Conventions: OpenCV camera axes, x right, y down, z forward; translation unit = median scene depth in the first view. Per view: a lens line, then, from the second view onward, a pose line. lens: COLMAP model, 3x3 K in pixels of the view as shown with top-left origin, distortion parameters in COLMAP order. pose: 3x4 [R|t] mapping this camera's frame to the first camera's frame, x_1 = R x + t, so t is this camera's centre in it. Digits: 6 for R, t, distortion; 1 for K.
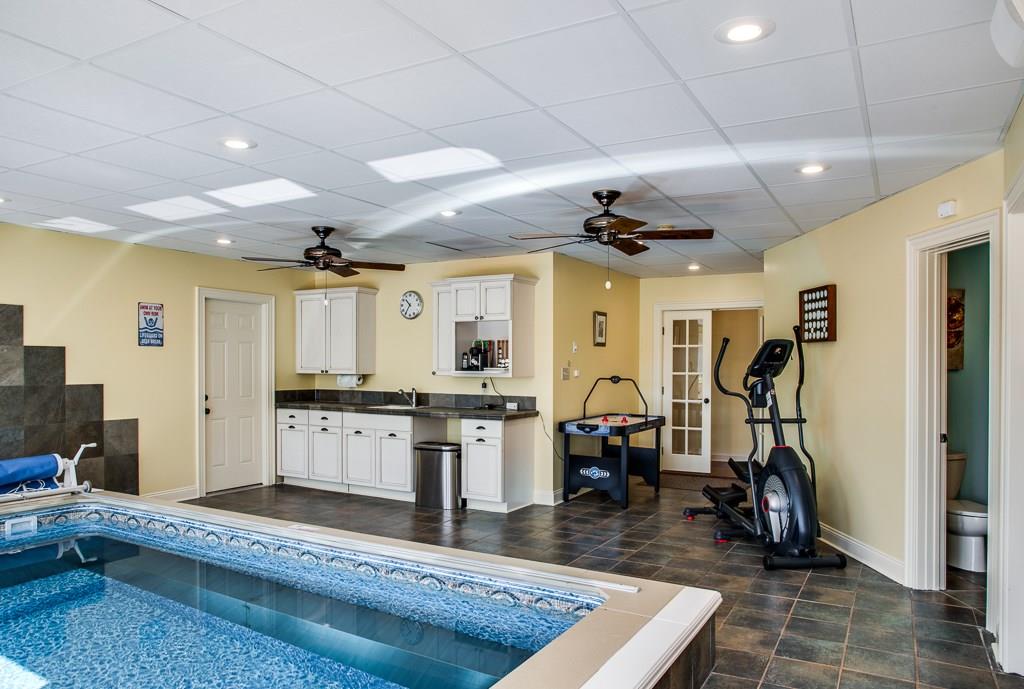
lens RADIAL K [[714.4, 0, 511.7], [0, 714.4, 368.5], [0, 0, 1]] dist [-0.006199, -0.001572]
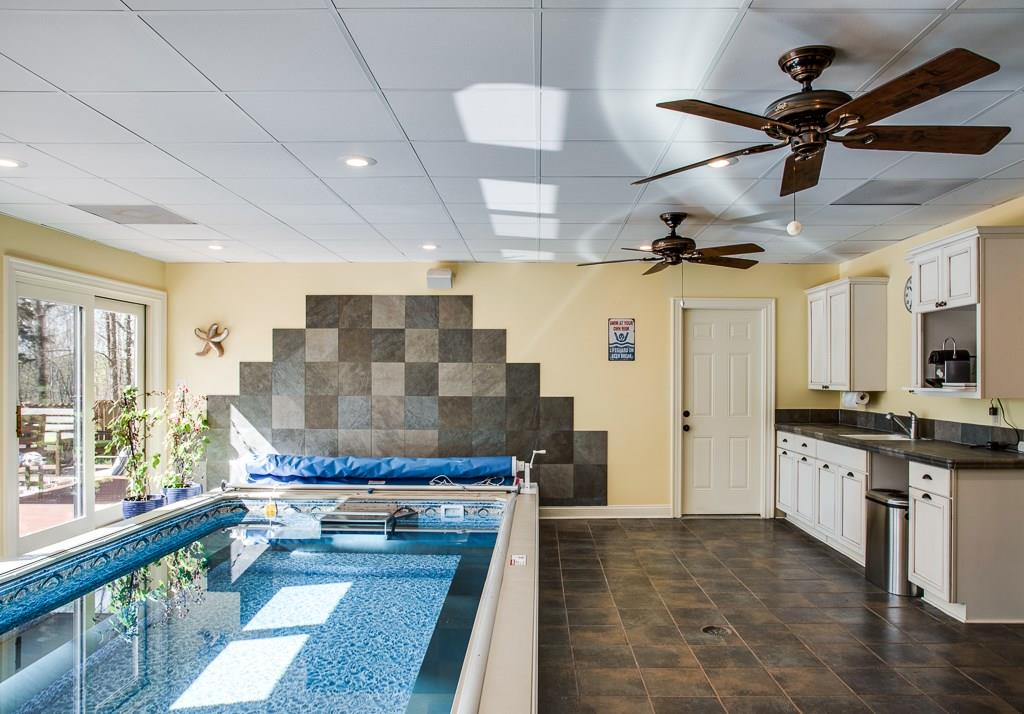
lens RADIAL K [[732.7, 0, 514.5], [0, 732.7, 378.7], [0, 0, 1]] dist [-0.059182, 0.003003]
pose [[0.476282, -0.002943, -0.879287, 0.348402], [-0.004193, 0.999975, -0.005618, 0.000816], [0.879282, 0.006362, 0.476258, 0.378517]]
